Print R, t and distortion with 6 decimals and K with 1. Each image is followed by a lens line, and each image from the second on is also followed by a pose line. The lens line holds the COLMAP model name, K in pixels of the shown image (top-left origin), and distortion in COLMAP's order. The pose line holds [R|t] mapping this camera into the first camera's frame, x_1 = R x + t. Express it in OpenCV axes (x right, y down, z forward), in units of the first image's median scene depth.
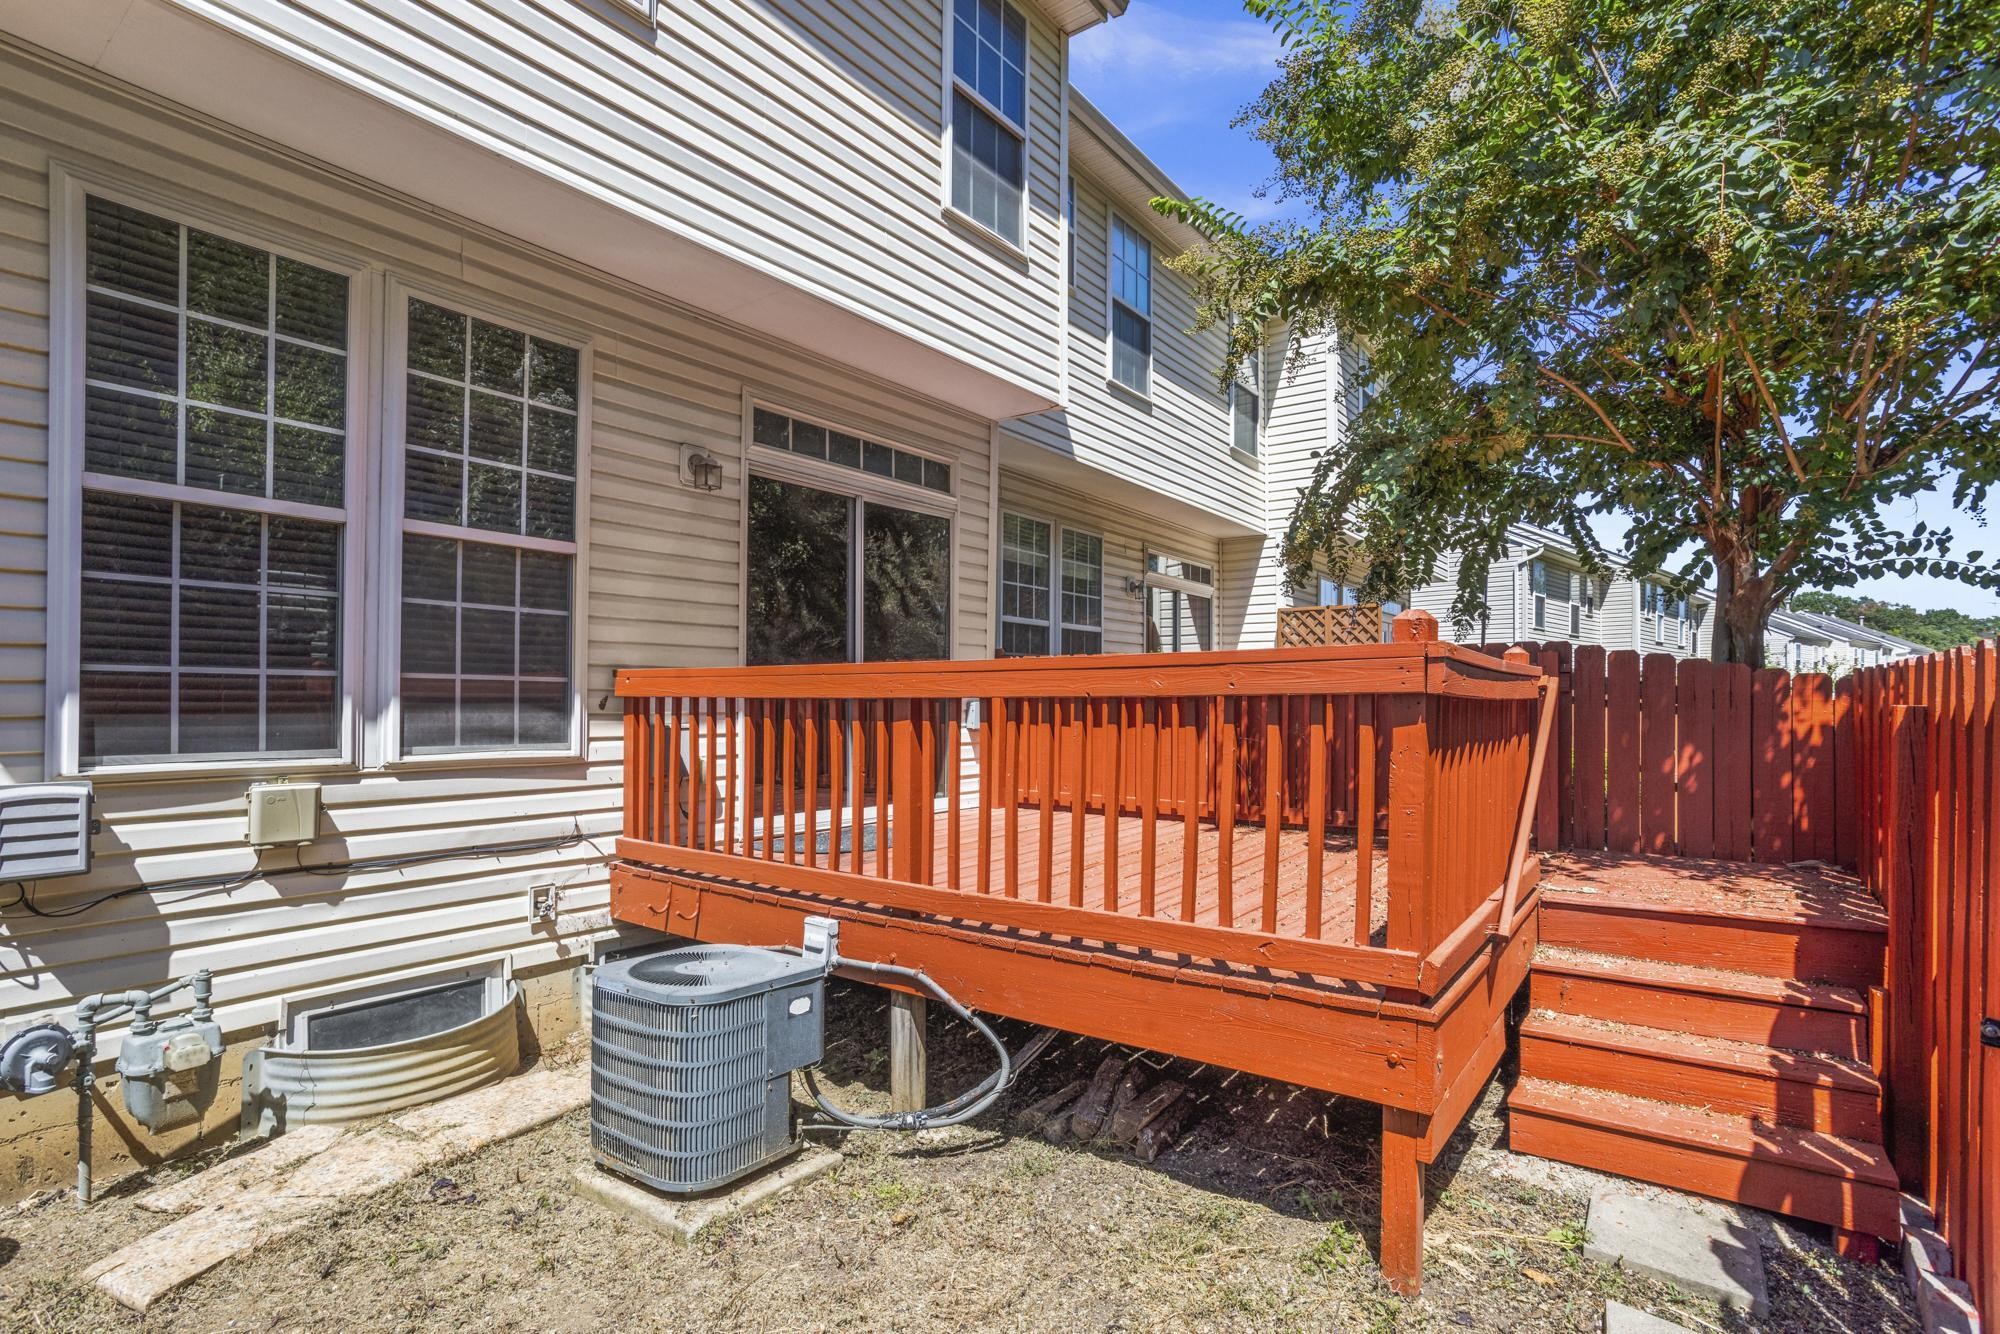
lens RADIAL K [[977.5, 0, 1014.1], [0, 977.5, 702.5], [0, 0, 1]] dist [-0.030779, 0.021556]
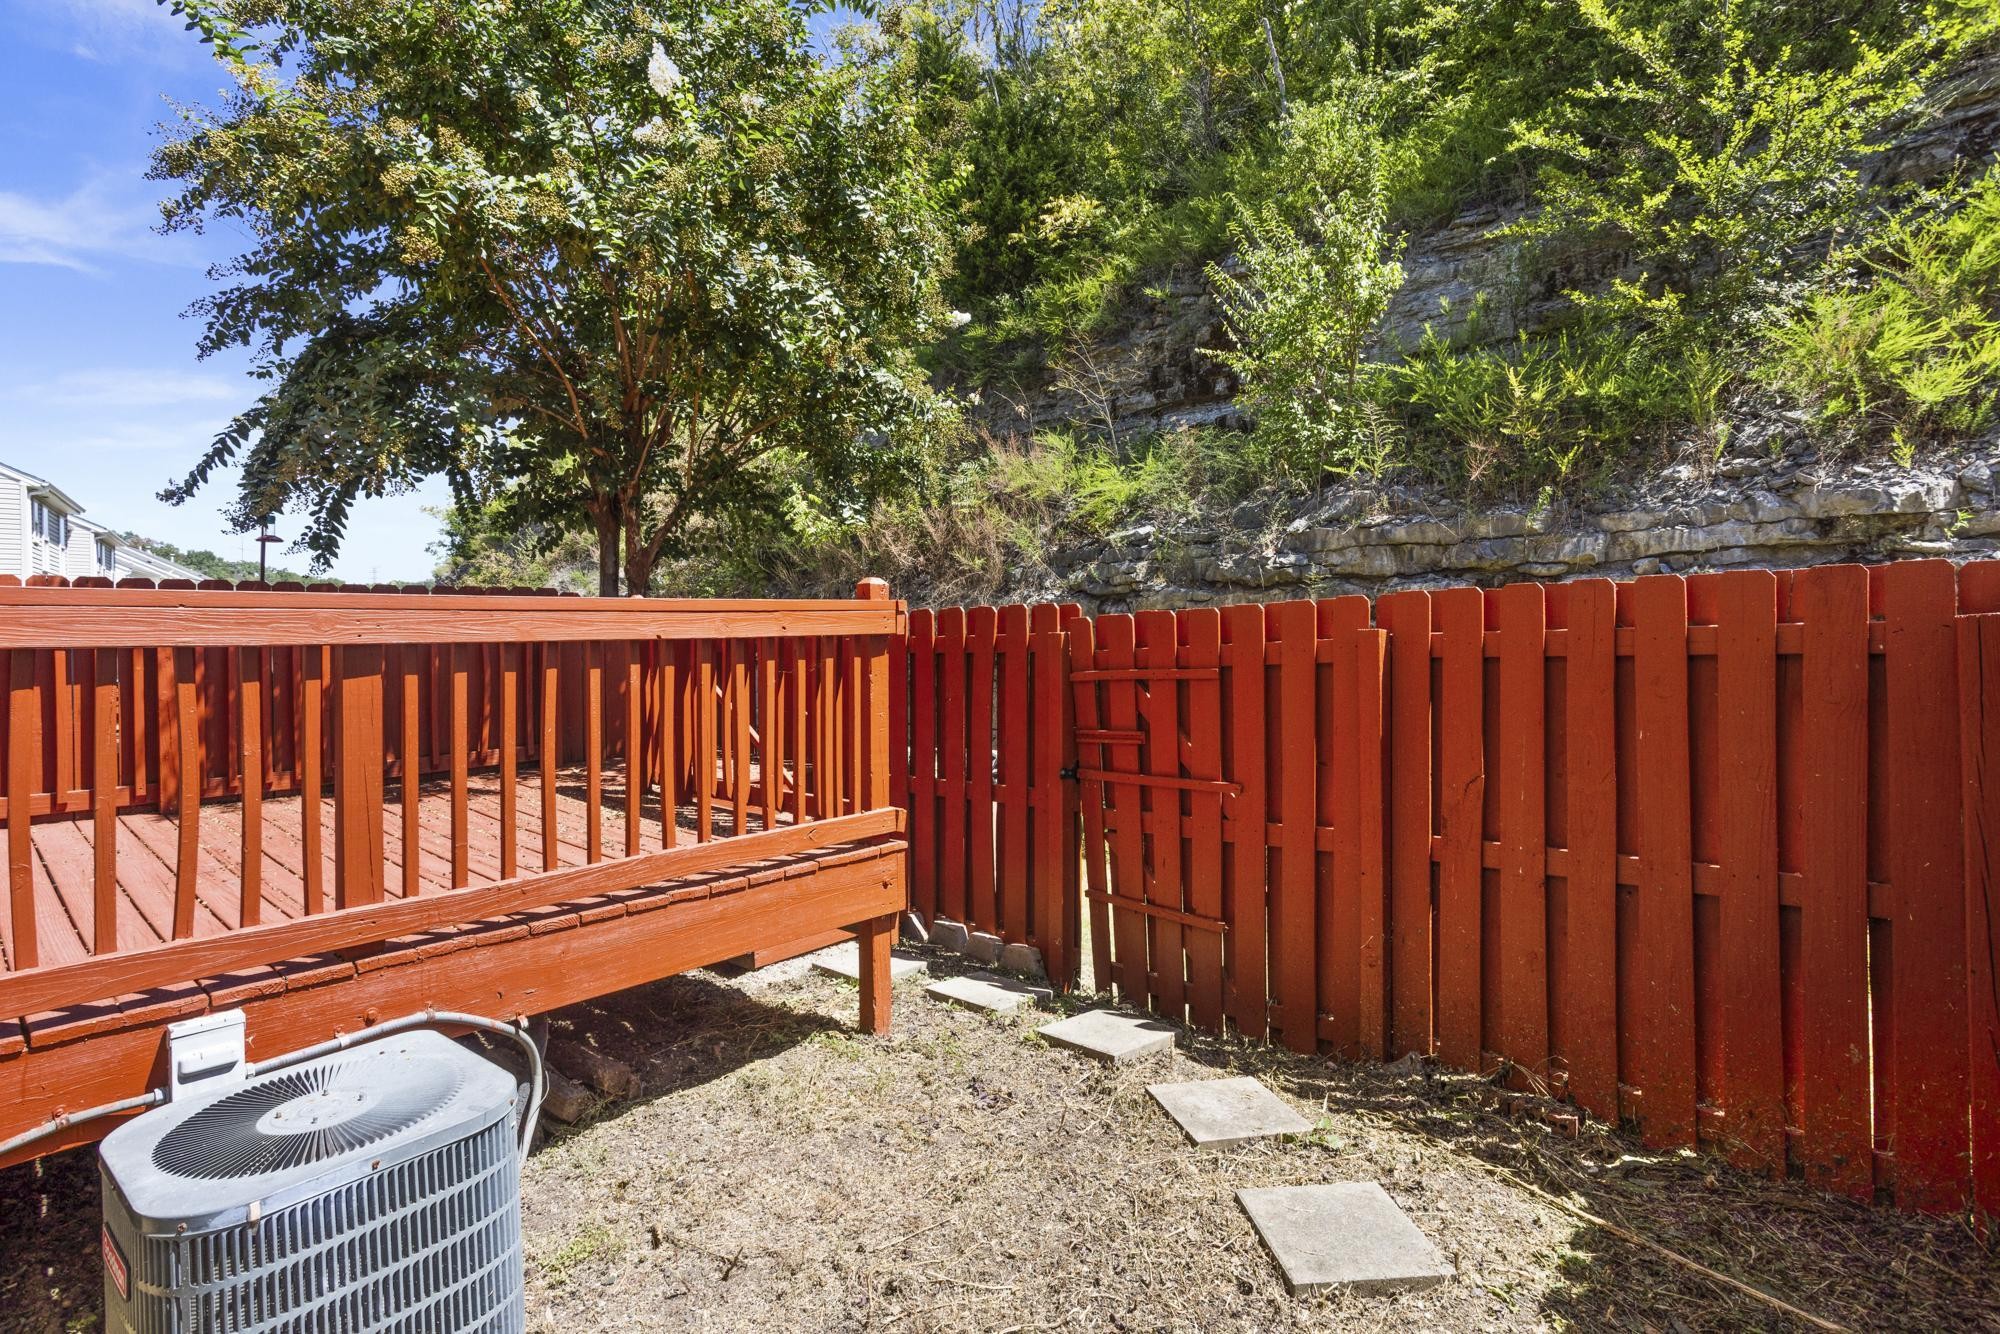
lens RADIAL K [[977.5, 0, 1002.8], [0, 977.5, 648.9], [0, 0, 1]] dist [-0.030779, 0.021556]
pose [[0.094696, -0.015241, 0.995390, -1.164245], [0.006917, 0.999869, 0.014651, -0.009436], [-0.995482, 0.005497, 0.094789, 0.743131]]
